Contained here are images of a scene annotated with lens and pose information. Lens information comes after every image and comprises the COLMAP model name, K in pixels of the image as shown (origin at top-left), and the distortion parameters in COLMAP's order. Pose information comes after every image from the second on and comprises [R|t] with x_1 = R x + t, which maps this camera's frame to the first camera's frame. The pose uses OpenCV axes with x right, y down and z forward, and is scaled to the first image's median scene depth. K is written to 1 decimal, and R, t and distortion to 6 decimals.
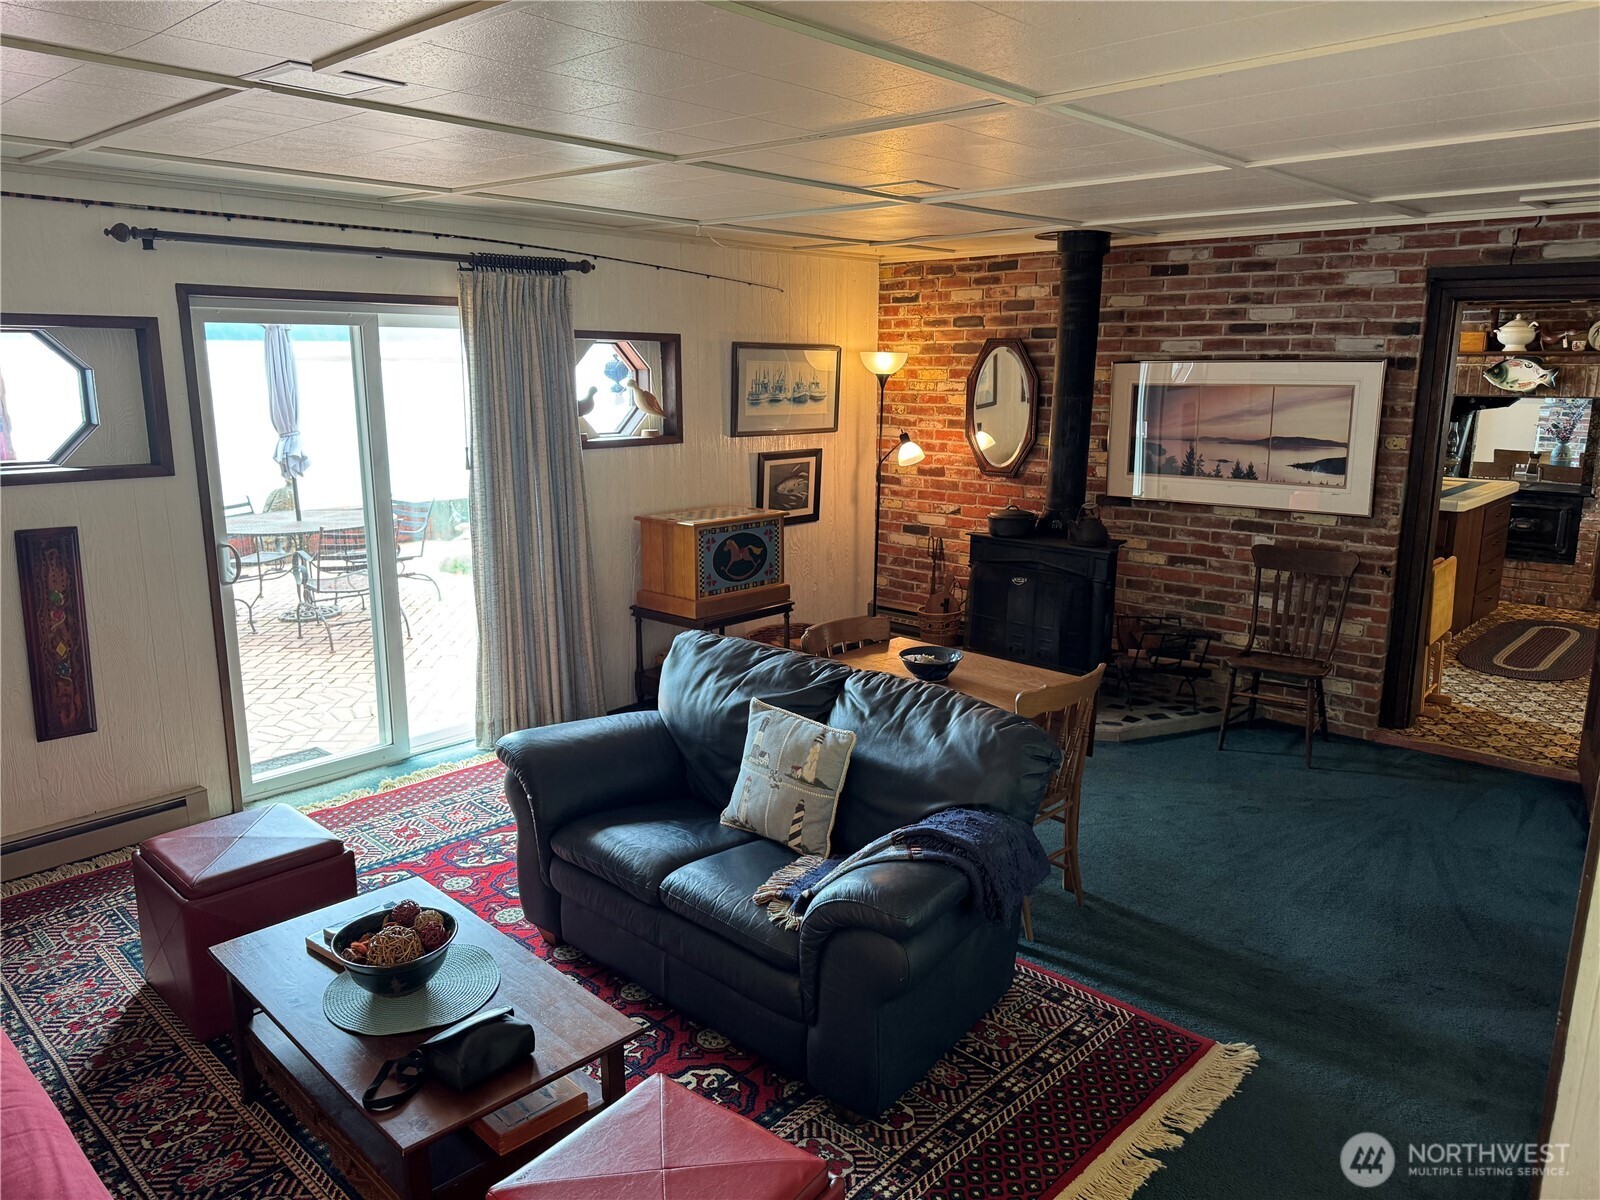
lens RADIAL K [[1132.3, 0, 799.0], [0, 1132.3, 616.9], [0, 0, 1]] dist [0.108532, -0.171253]
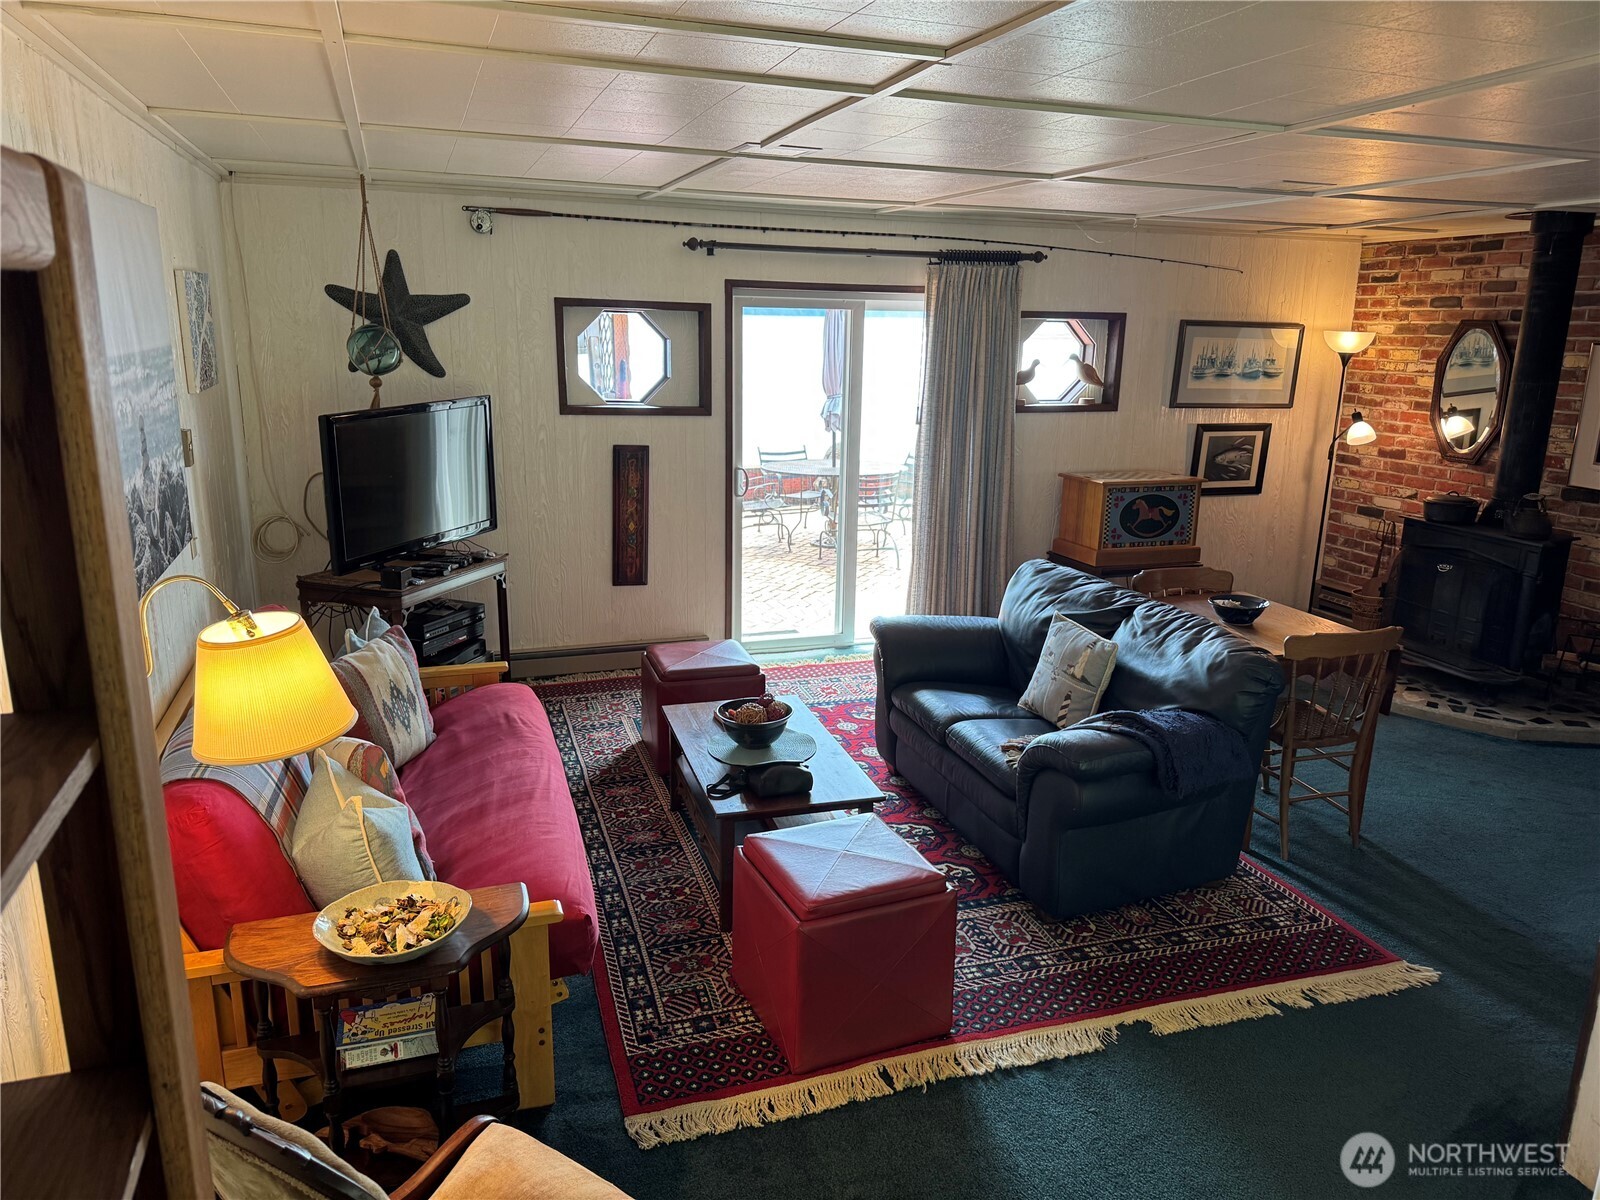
lens RADIAL K [[1132.7, 0, 797.3], [0, 1132.7, 649.5], [0, 0, 1]] dist [0.078132, -0.121490]
pose [[0.872366, 0.143514, -0.467313, 0.213324], [-0.121626, 0.989596, 0.076862, 0.036544], [0.473481, -0.010215, 0.880745, -0.169869]]
